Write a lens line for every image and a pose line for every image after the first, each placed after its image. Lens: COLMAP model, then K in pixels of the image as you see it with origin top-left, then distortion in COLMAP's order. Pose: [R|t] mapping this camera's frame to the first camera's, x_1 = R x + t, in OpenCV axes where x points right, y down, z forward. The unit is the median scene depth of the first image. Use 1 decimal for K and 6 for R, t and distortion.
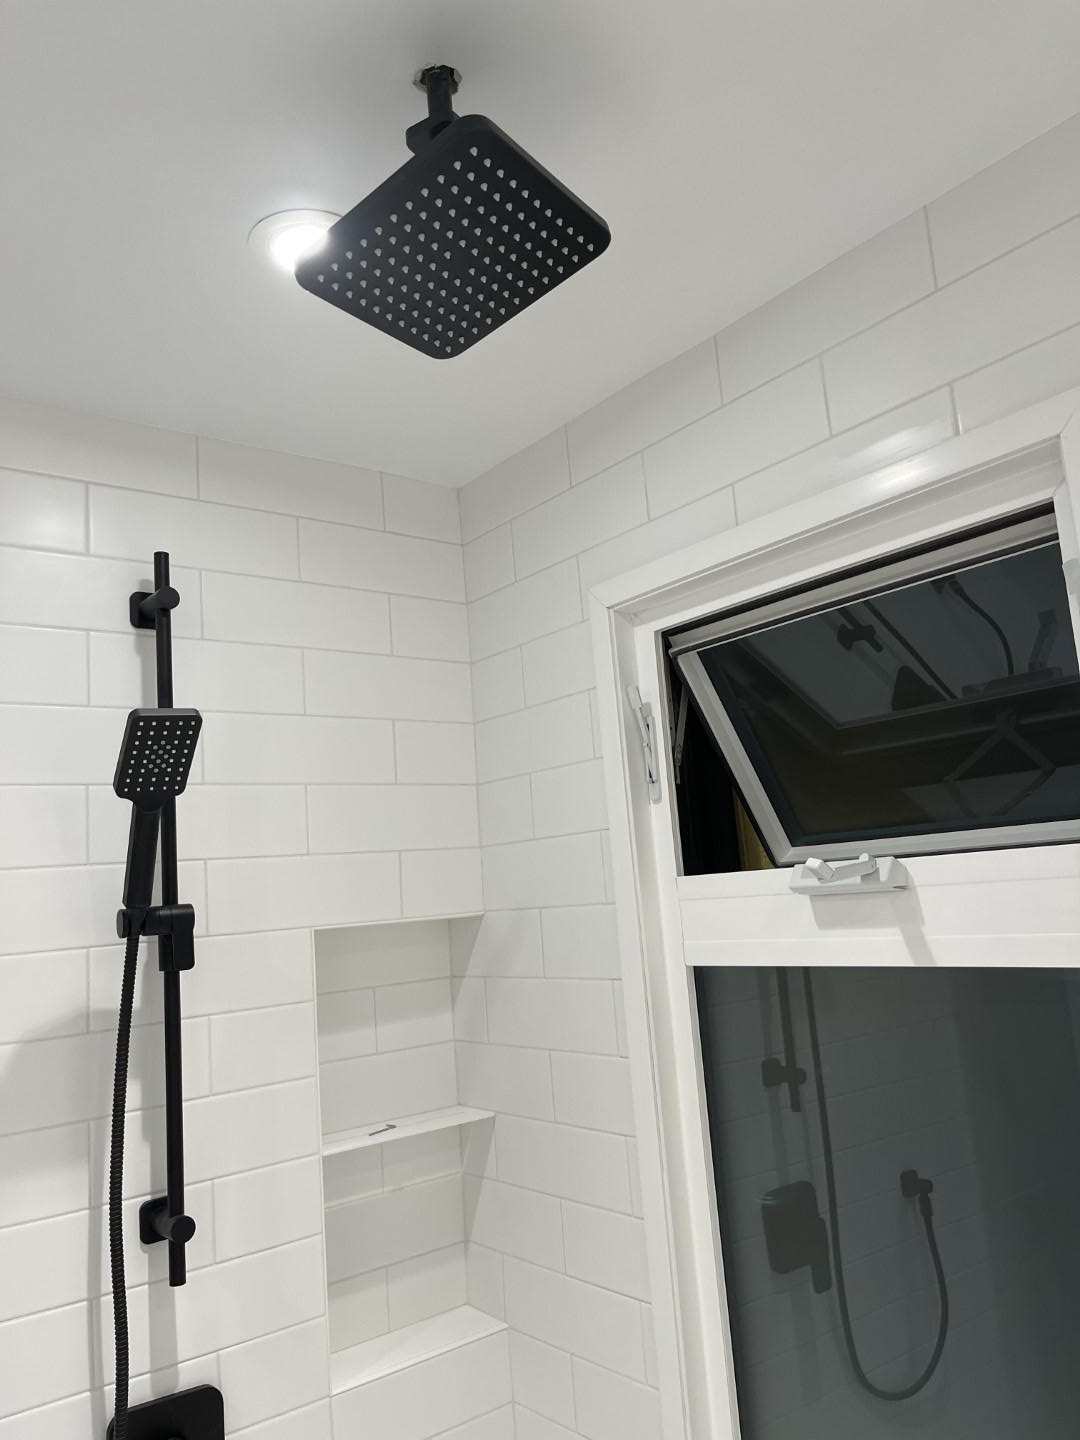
lens RADIAL K [[1102.6, 0, 537.8], [0, 1102.6, 711.4], [0, 0, 1]] dist [0.054718, -0.071938]
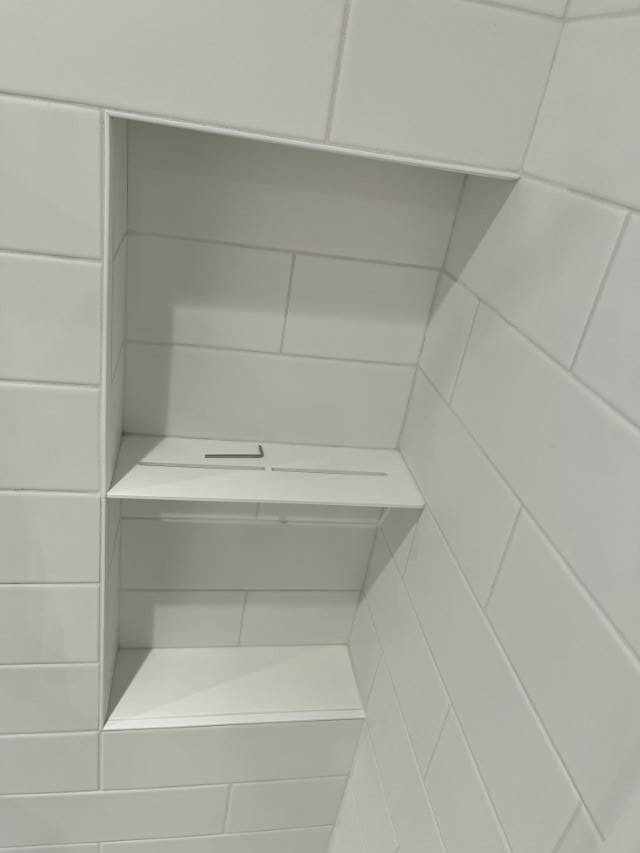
lens RADIAL K [[653.2, 0, 318.4], [0, 653.2, 418.9], [0, 0, 1]] dist [0.054718, -0.071938]
pose [[0.852240, 0.402928, -0.333670, 0.016529], [-0.139298, 0.789558, 0.597657, 0.124666], [0.504265, -0.462868, 0.729020, 0.812219]]
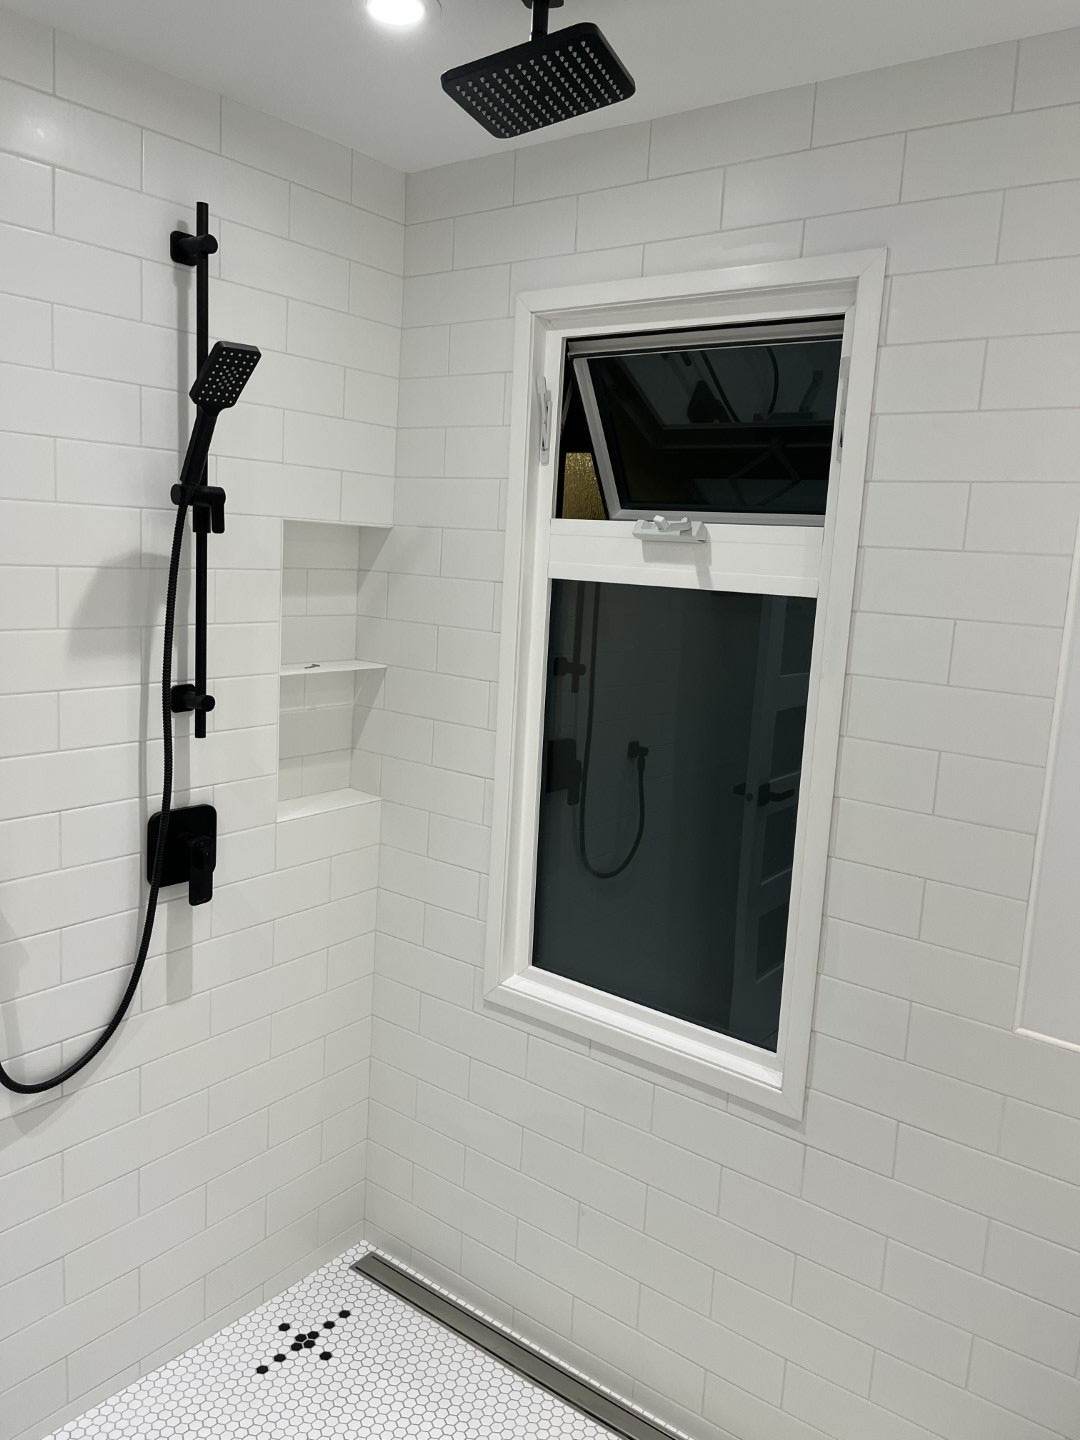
lens RADIAL K [[1102.6, 0, 540.2], [0, 1102.6, 716.7], [0, 0, 1]] dist [0.054718, -0.071938]
pose [[0.960403, 0.089701, 0.263779, -0.245147], [-0.167615, 0.942282, 0.289843, -0.023592], [-0.222555, -0.322580, 0.920006, -0.420542]]
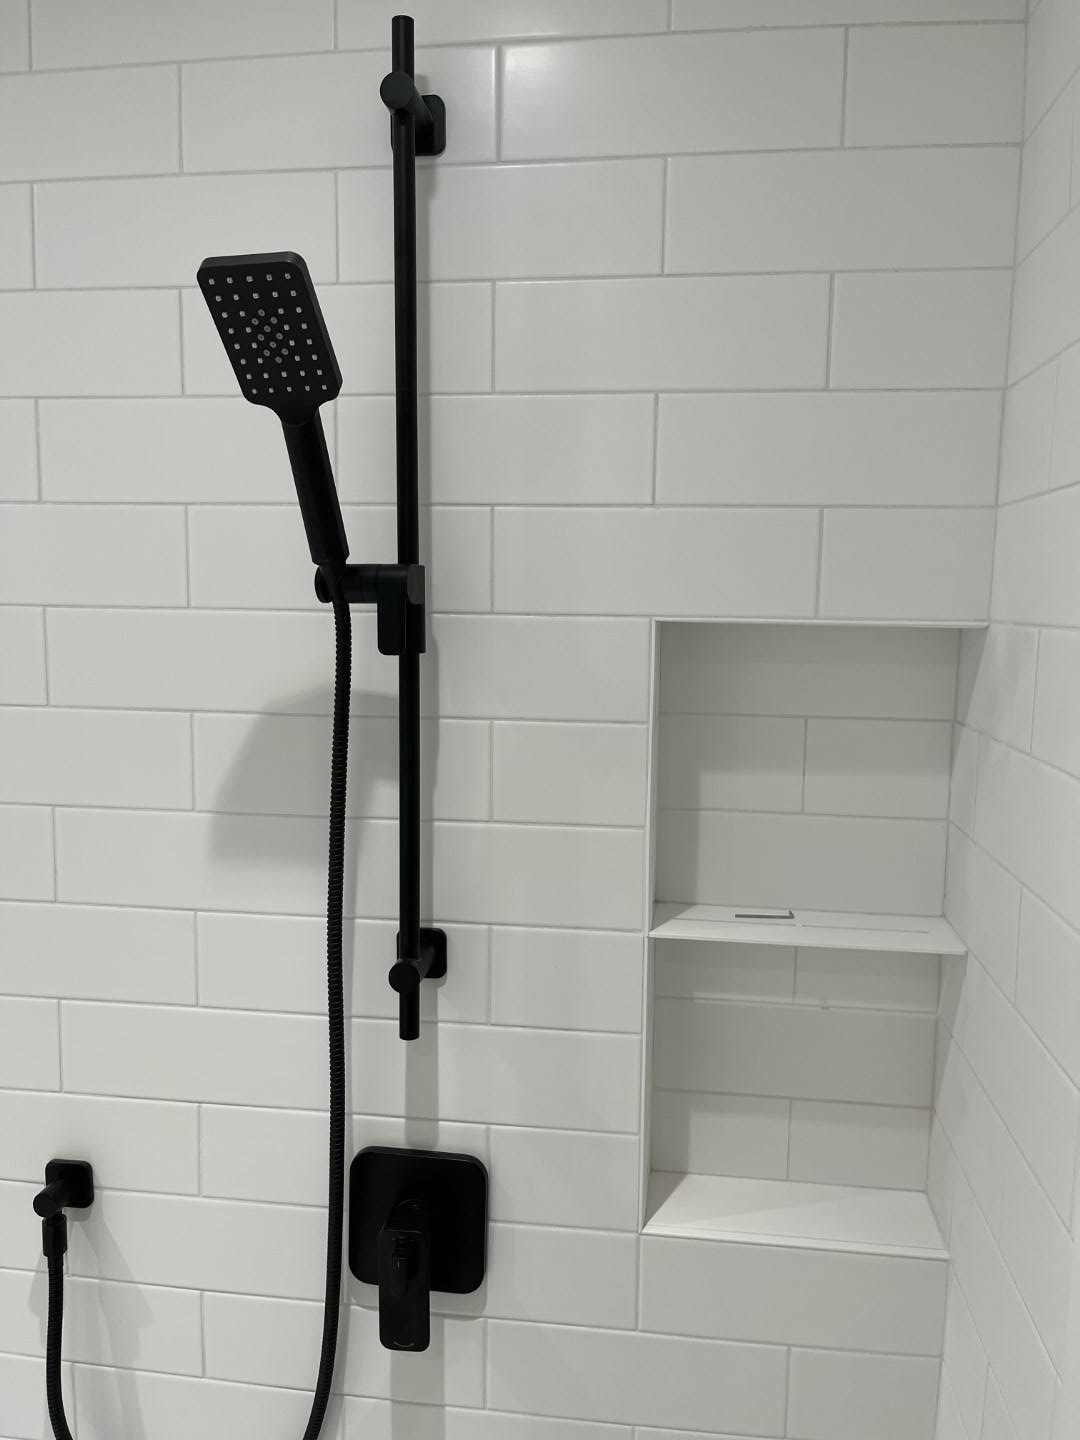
lens RADIAL K [[1102.6, 0, 546.7], [0, 1102.6, 719.5], [0, 0, 1]] dist [0.054718, -0.071938]
pose [[0.692813, 0.164573, -0.702086, 0.232634], [0.050739, 0.960071, 0.275115, 0.072105], [0.719330, -0.226227, 0.656800, 0.526244]]
